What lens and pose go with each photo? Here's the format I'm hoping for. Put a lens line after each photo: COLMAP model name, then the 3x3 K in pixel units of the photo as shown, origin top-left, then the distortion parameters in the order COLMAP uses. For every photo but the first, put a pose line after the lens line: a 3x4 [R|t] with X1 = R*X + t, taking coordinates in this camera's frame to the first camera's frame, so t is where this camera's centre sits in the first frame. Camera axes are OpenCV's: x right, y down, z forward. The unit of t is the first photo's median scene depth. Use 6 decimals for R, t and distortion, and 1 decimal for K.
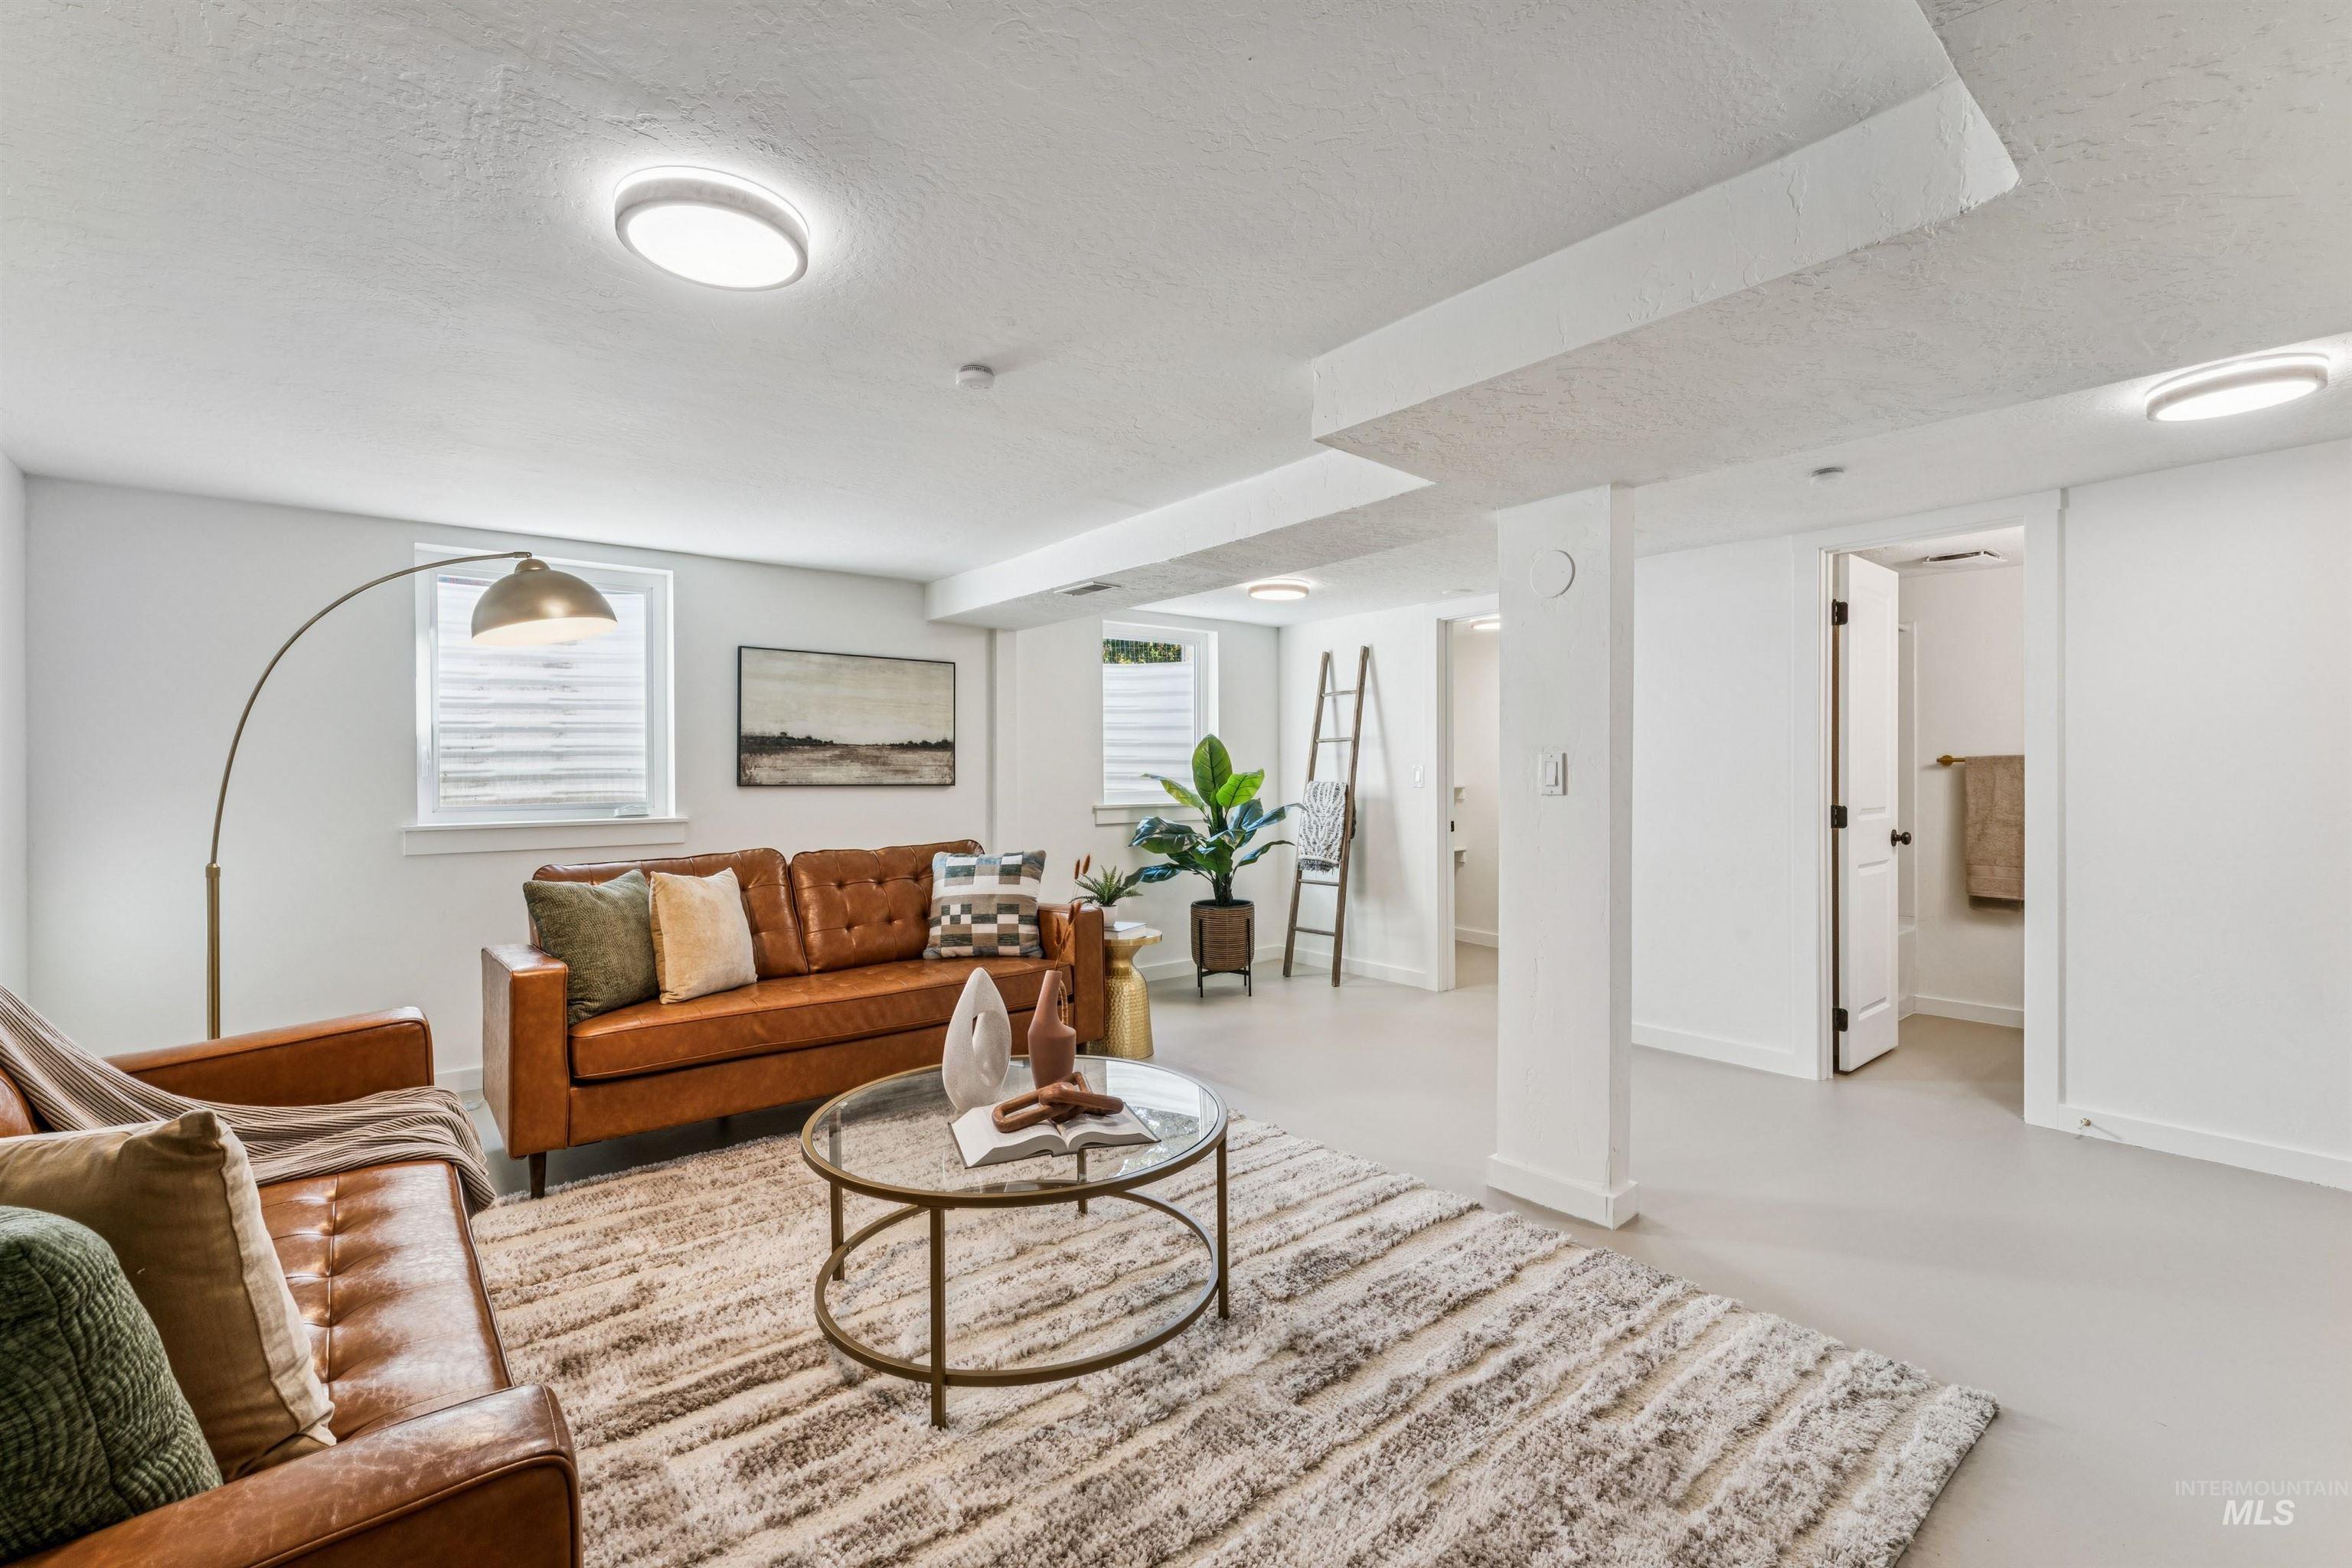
lens RADIAL K [[1041.6, 0, 1179.9], [0, 1041.6, 776.1], [0, 0, 1]] dist [-0.000340, -0.000782]
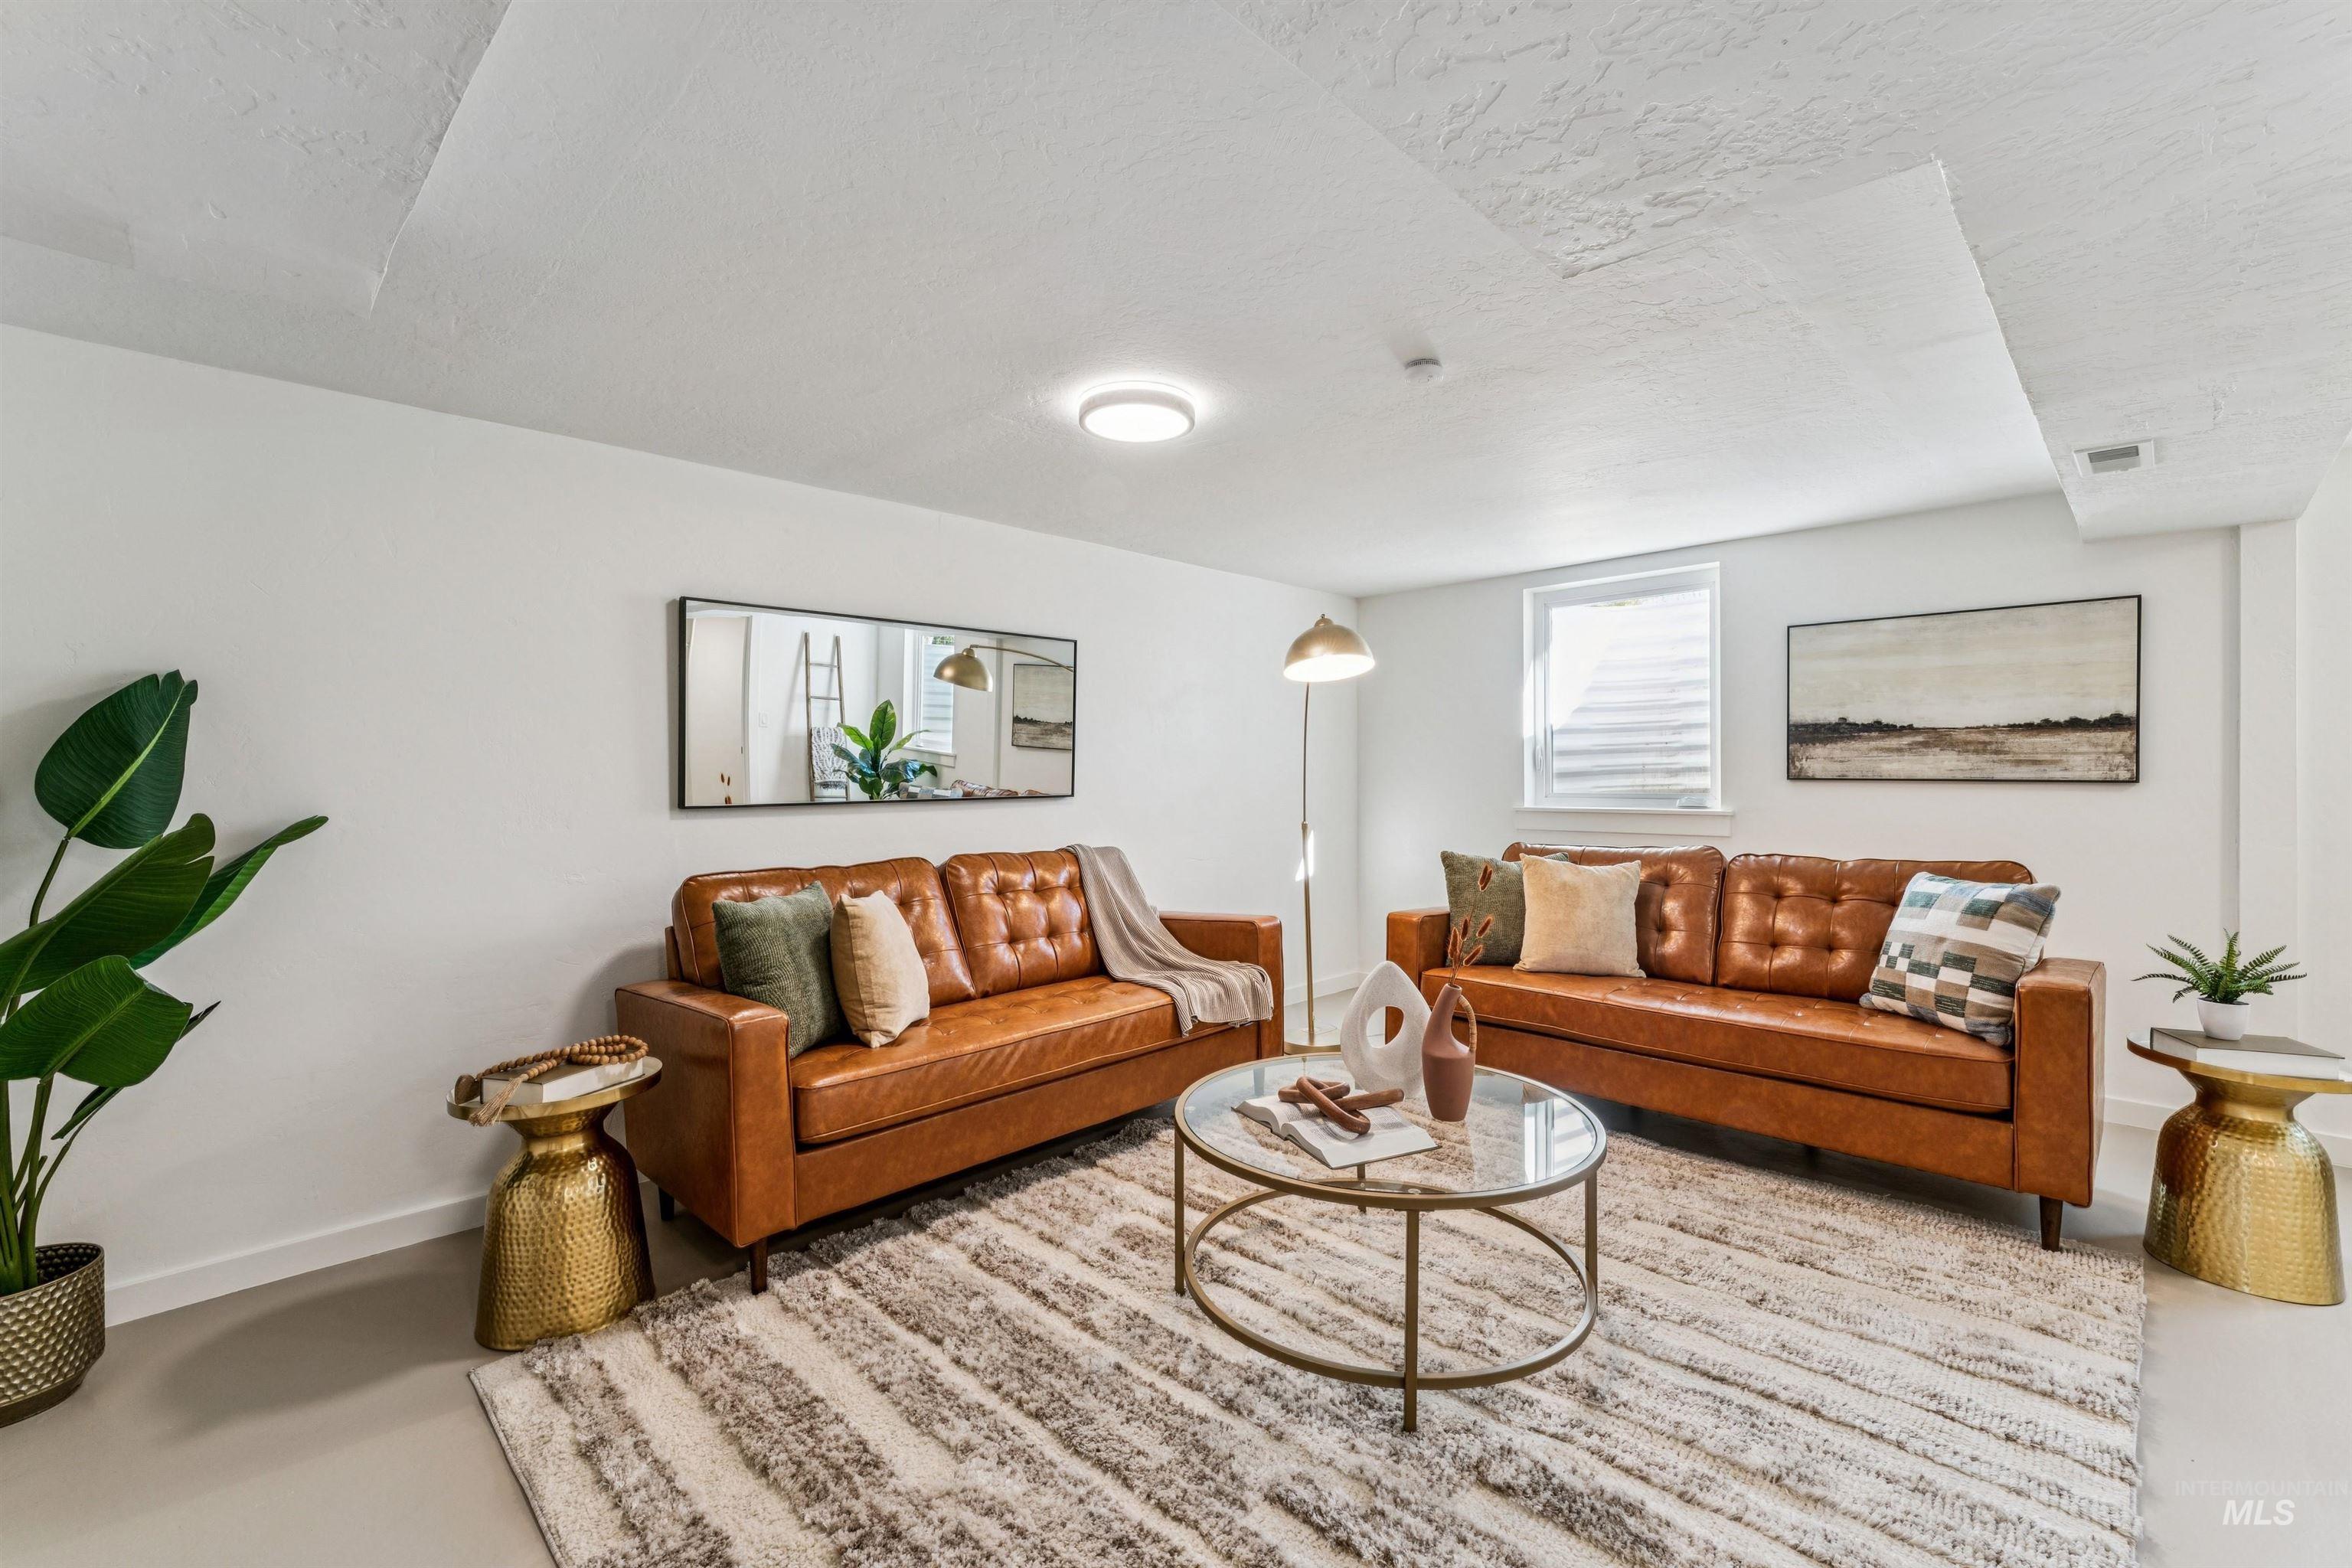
lens RADIAL K [[1041.6, 0, 1179.9], [0, 1041.6, 776.1], [0, 0, 1]] dist [-0.000340, -0.000782]
pose [[0.074074, 0.010000, -0.997203, 0.462416], [0.004695, 0.999935, 0.010376, -0.005540], [0.997242, -0.005451, 0.074022, 0.412426]]
